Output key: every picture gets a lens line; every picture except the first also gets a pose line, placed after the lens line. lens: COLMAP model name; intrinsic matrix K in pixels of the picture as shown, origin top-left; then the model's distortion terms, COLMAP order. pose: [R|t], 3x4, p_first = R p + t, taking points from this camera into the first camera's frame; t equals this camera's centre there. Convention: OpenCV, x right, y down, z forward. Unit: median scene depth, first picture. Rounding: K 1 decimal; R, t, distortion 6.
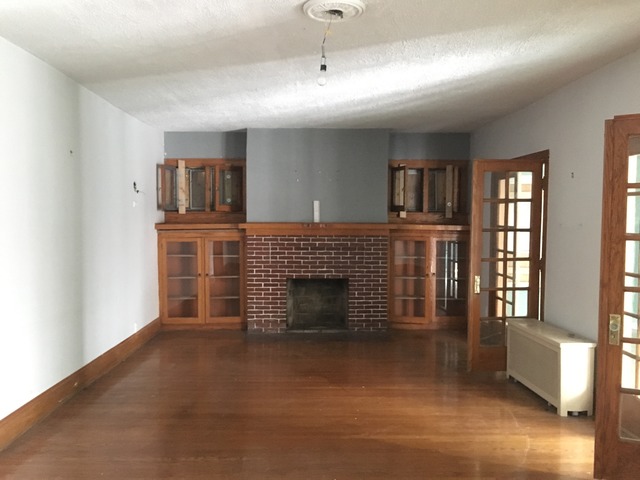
lens RADIAL K [[554.8, 0, 319.9], [0, 554.8, 240.9], [0, 0, 1]] dist [0.049400, -0.004044]
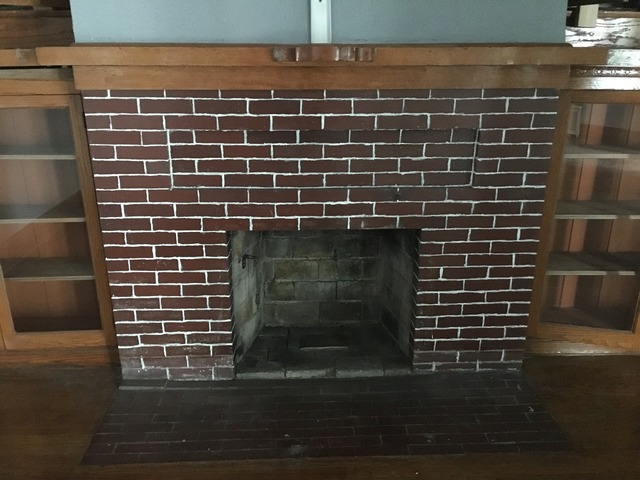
lens RADIAL K [[554.8, 0, 317.9], [0, 554.8, 243.4], [0, 0, 1]] dist [0.049400, -0.004044]
pose [[0.999987, -0.004877, -0.001356, -0.007421], [0.005061, 0.958172, 0.286150, -0.016889], [-0.000097, -0.286153, 0.958184, 0.689304]]
